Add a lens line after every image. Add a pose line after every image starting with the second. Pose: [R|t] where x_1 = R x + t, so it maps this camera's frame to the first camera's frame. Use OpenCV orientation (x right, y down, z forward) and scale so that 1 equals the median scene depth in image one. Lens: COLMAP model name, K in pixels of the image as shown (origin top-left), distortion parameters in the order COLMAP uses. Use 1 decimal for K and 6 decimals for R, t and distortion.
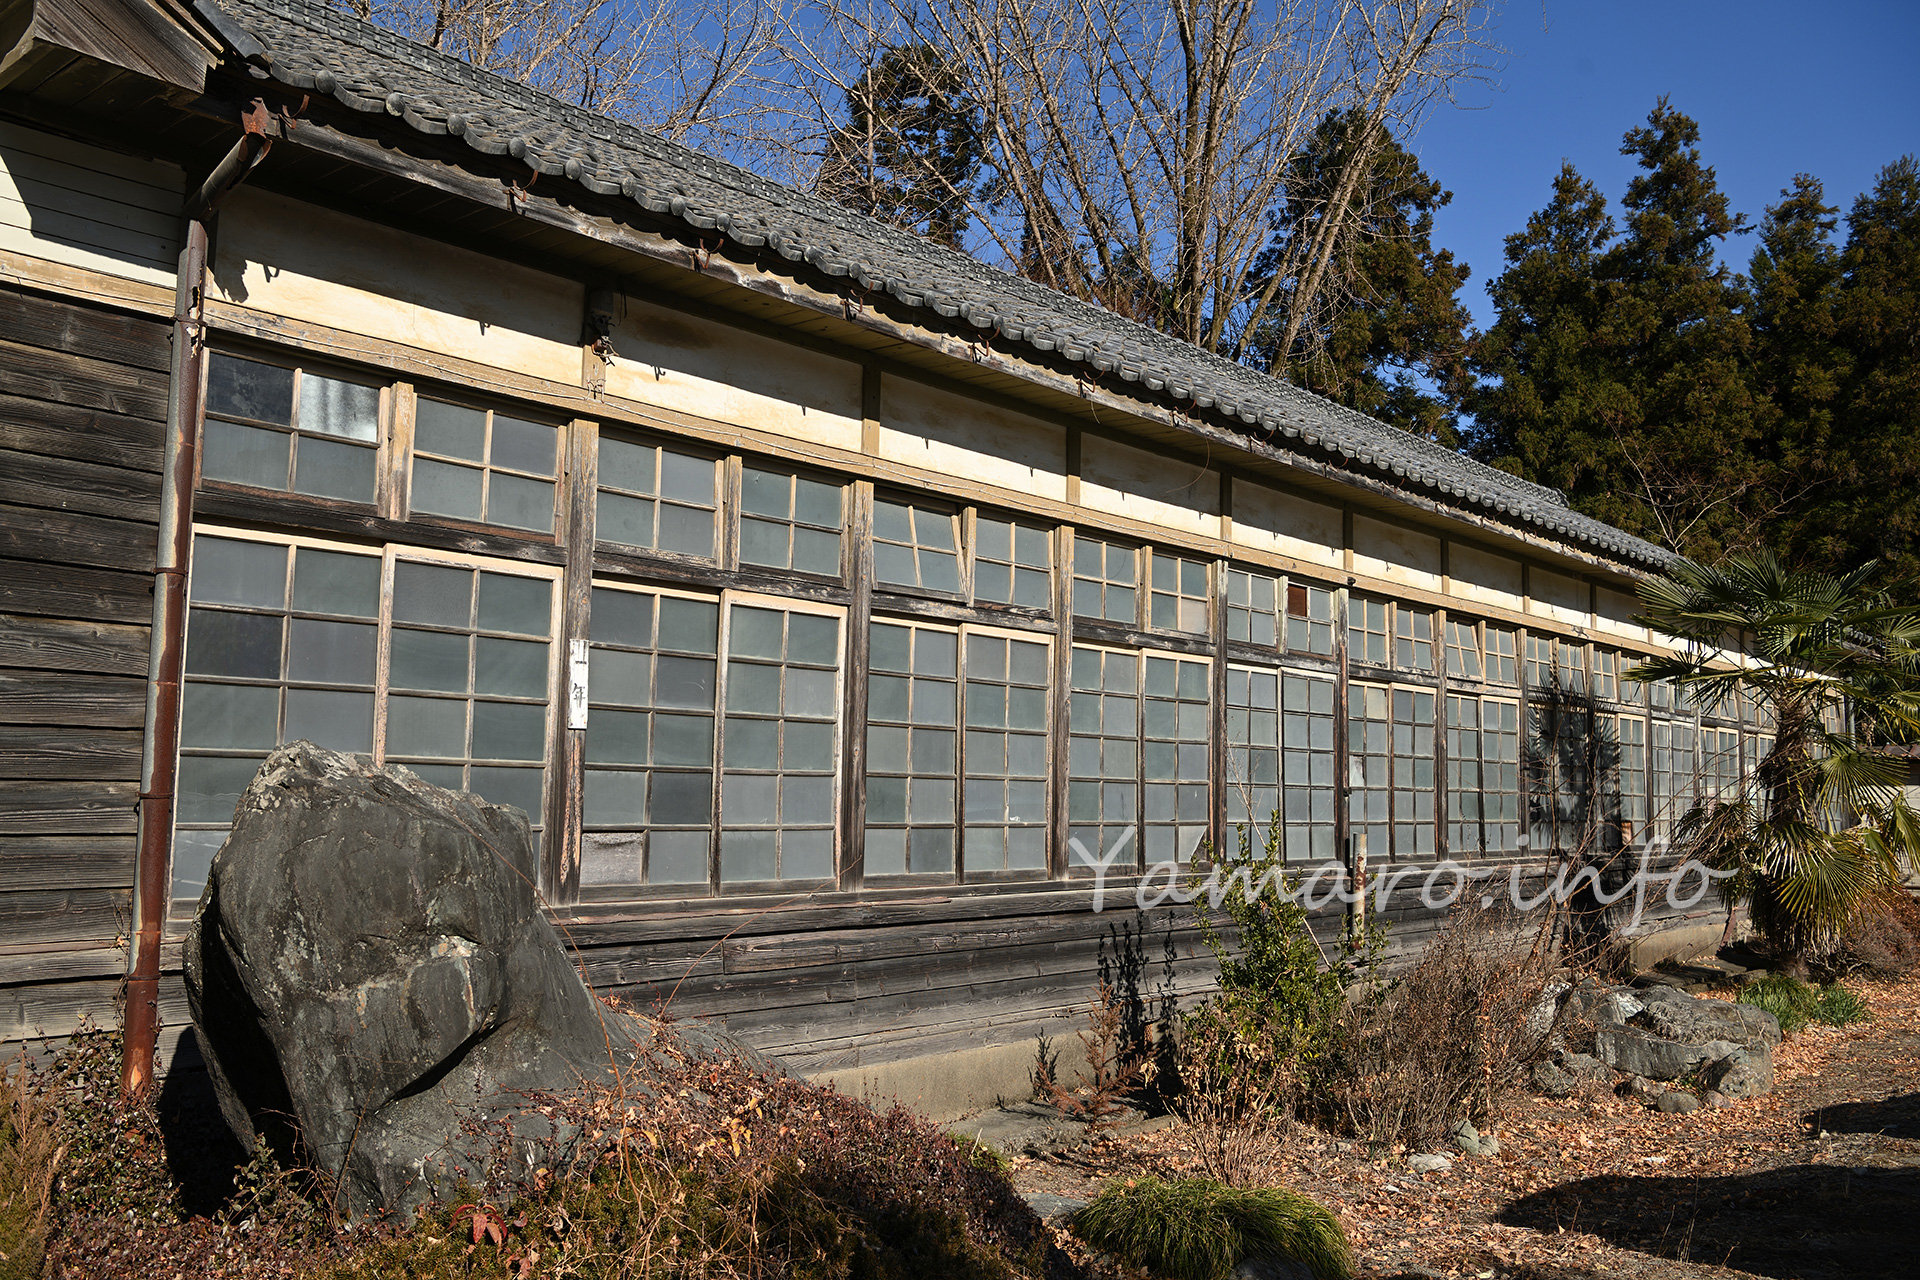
lens RADIAL K [[1608.2, 0, 960.0], [0, 1608.2, 640.0], [0, 0, 1]] dist [-0.023130, 0.000259]
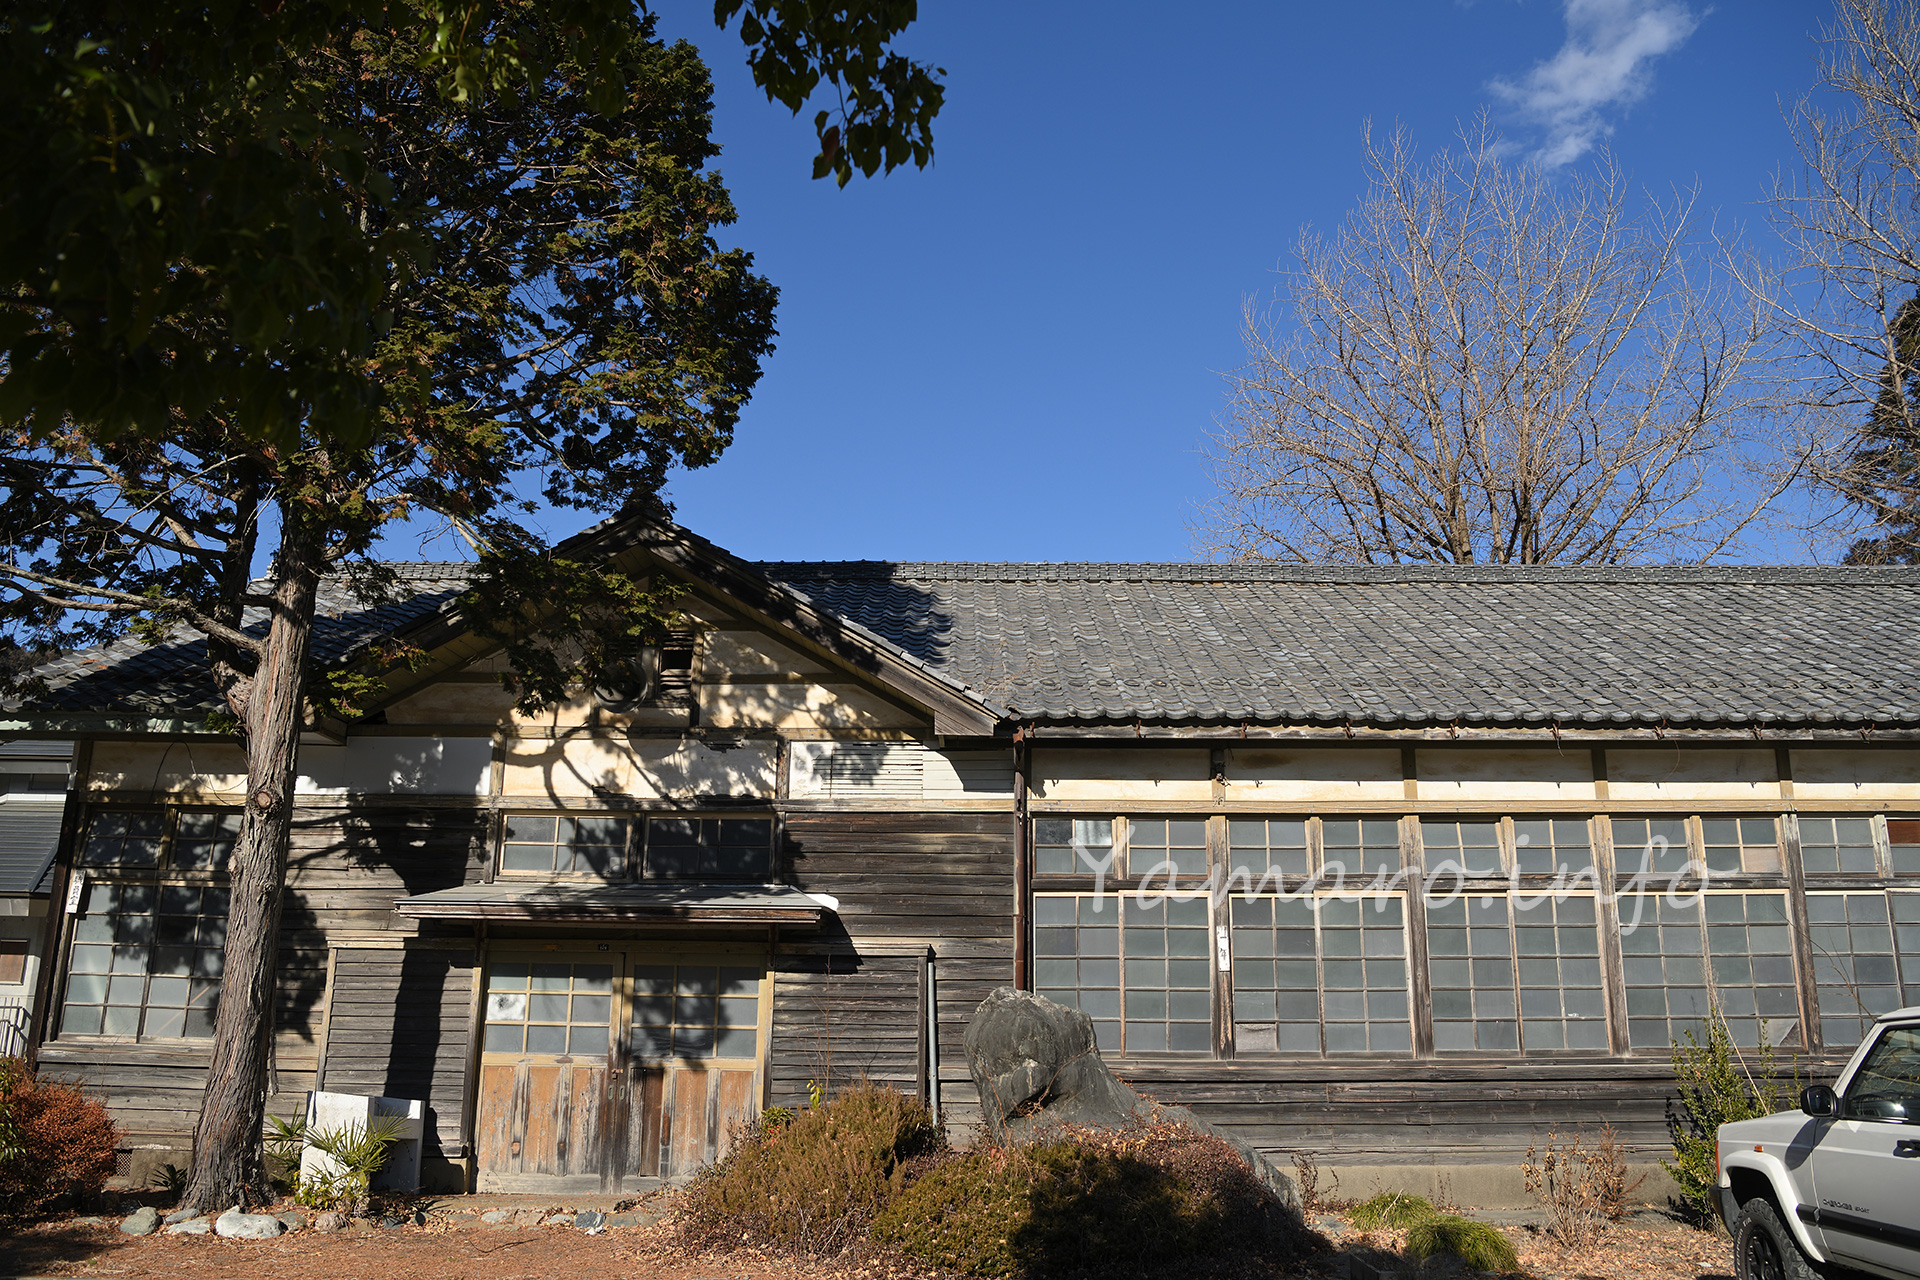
lens RADIAL K [[1506.9, 0, 960.0], [0, 1506.9, 640.0], [0, 0, 1]] dist [-0.058108, 0.002344]
pose [[0.649772, -0.182911, -0.737794, 0.919163], [0.079740, 0.981663, -0.173144, -0.048276], [0.755935, 0.053672, 0.652443, -0.454869]]
